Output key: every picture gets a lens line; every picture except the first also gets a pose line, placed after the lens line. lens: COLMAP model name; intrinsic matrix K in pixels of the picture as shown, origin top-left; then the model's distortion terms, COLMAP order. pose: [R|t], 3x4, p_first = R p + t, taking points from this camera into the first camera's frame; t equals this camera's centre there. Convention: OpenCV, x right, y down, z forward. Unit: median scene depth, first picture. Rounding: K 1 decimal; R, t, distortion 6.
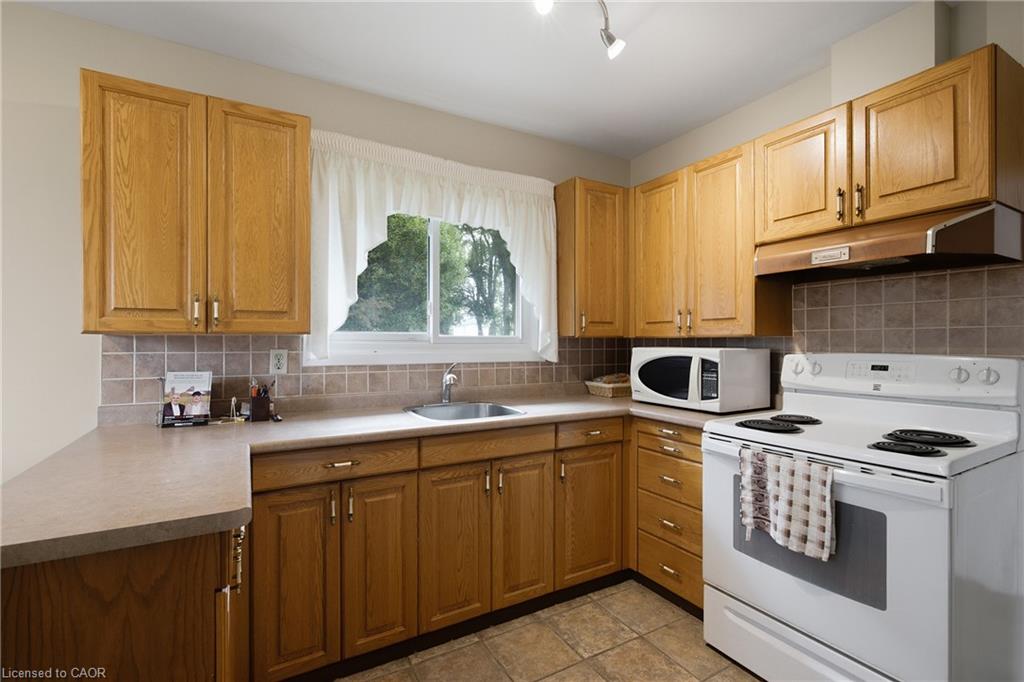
lens RADIAL K [[465.5, 0, 508.2], [0, 465.5, 339.7], [0, 0, 1]] dist [-0.002677, -0.000495]
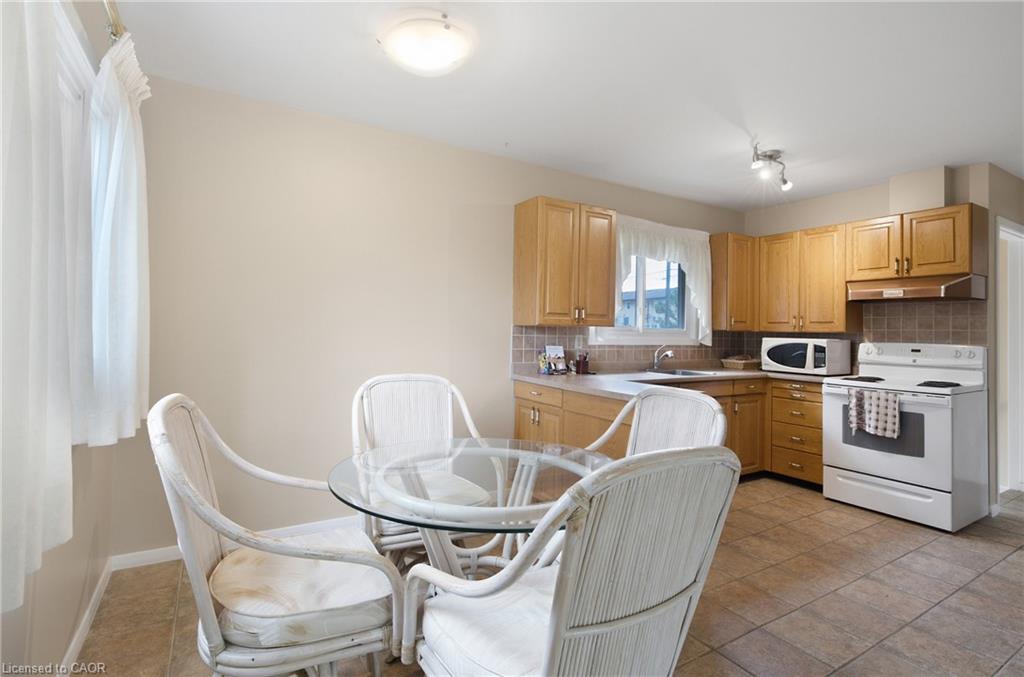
lens RADIAL K [[492.8, 0, 514.2], [0, 492.8, 316.2], [0, 0, 1]] dist [0.000146, 0.000096]
pose [[0.999231, 0.020630, 0.033337, -0.893336], [-0.019802, 0.999492, -0.024980, 0.002279], [-0.033835, 0.024300, 0.999132, -0.942256]]
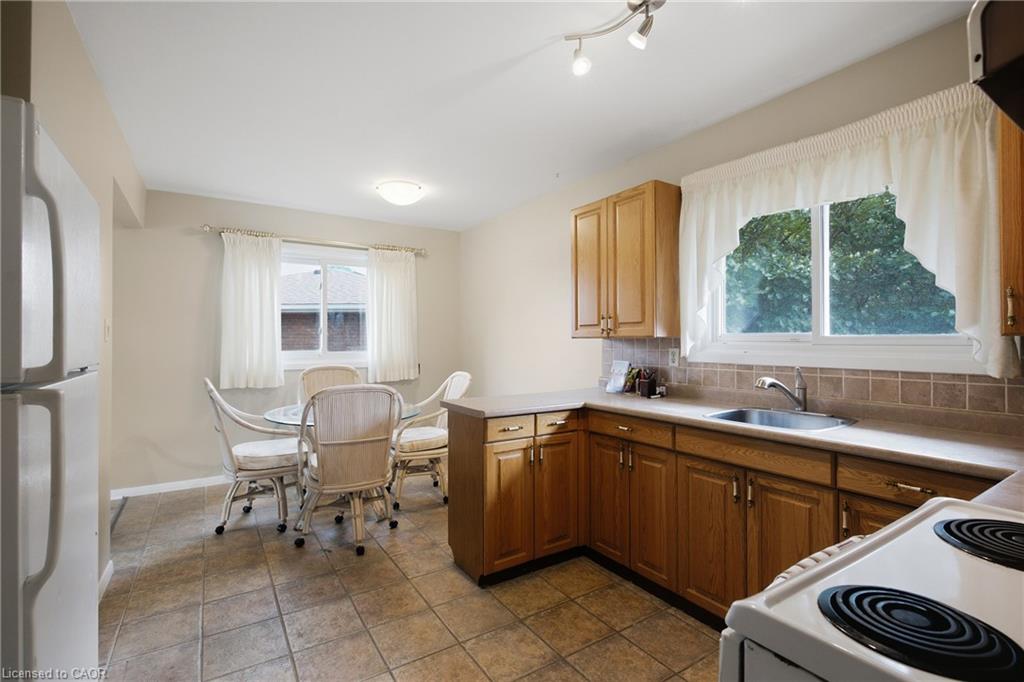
lens RADIAL K [[465.5, 0, 508.2], [0, 465.5, 339.7], [0, 0, 1]] dist [-0.002677, -0.000495]
pose [[0.056597, -0.004535, -0.998387, 0.925651], [0.003268, 0.999985, -0.004357, 0.000404], [0.998392, -0.003016, 0.056611, 0.495129]]
